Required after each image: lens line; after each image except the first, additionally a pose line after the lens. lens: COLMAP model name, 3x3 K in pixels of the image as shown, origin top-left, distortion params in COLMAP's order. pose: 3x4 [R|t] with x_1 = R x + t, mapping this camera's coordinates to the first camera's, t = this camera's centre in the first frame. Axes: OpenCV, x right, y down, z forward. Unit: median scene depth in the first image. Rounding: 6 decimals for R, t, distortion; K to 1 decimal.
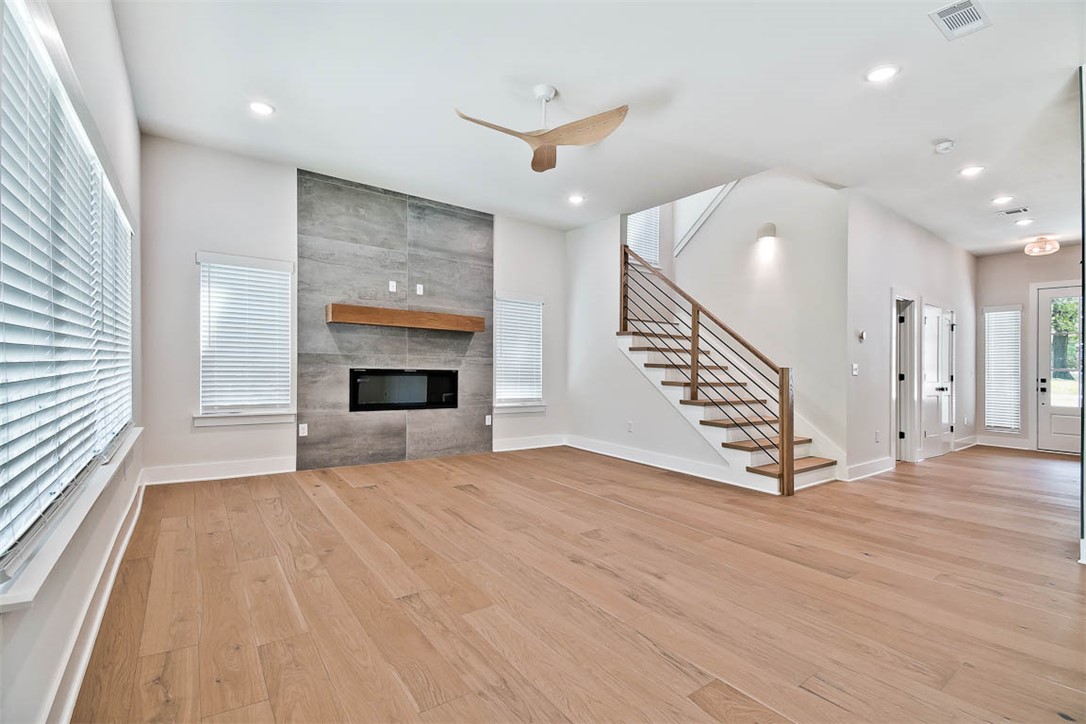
lens RADIAL K [[479.7, 0, 544.2], [0, 479.7, 361.5], [0, 0, 1]] dist [0.005550, -0.001322]
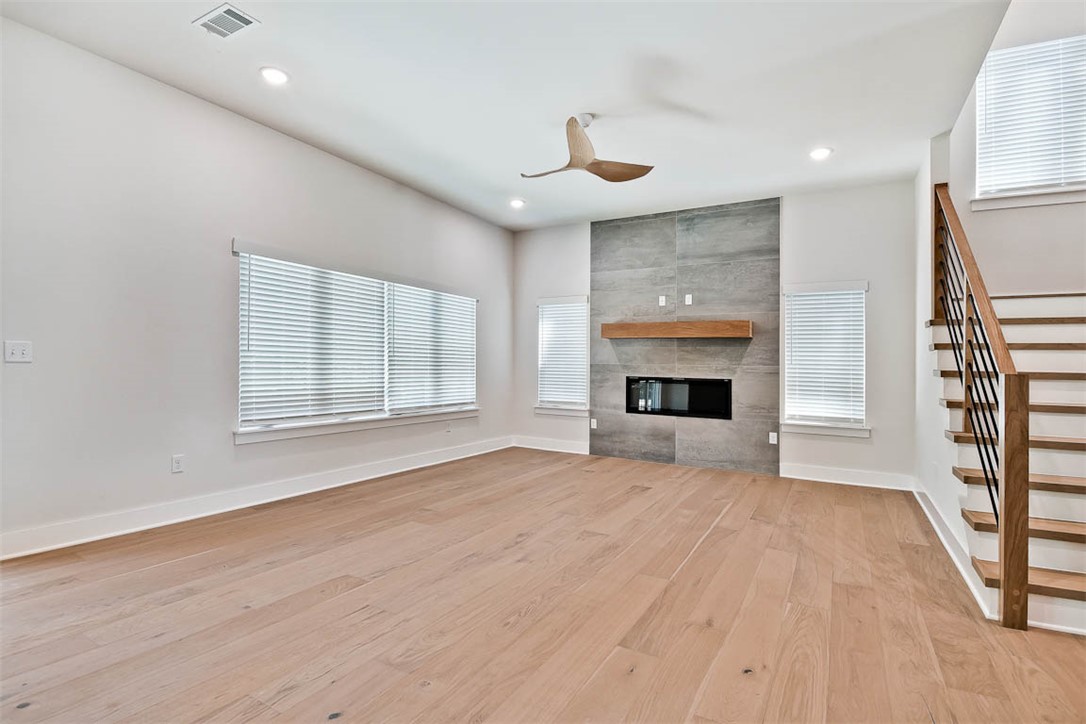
lens RADIAL K [[525.0, 0, 539.2], [0, 525.0, 373.2], [0, 0, 1]] dist [0.013786, 0.000146]
pose [[0.401677, -0.004937, -0.915768, 0.723545], [-0.001564, 0.999980, -0.006077, 0.015690], [0.915780, 0.003873, 0.401661, 0.297998]]
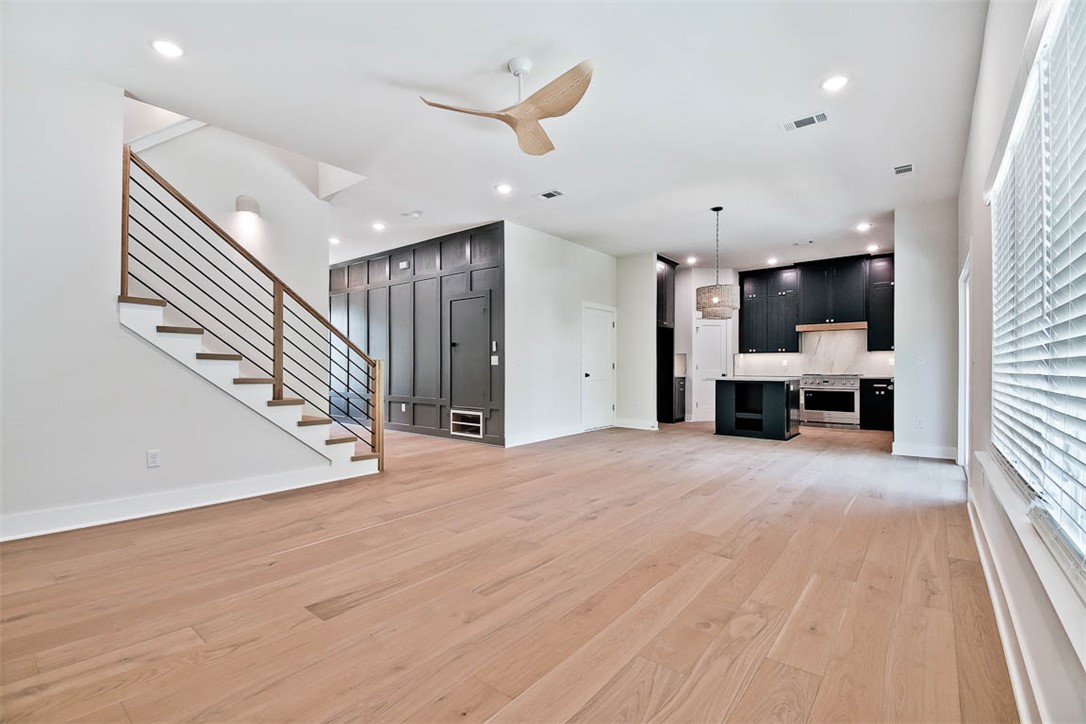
lens RADIAL K [[479.7, 0, 542.9], [0, 479.7, 355.1], [0, 0, 1]] dist [0.005550, -0.001322]
pose [[-0.255685, -0.001236, 0.966759, -0.624702], [-0.015053, 0.999883, -0.002703, 0.001028], [-0.966643, -0.015244, -0.255674, 0.826031]]
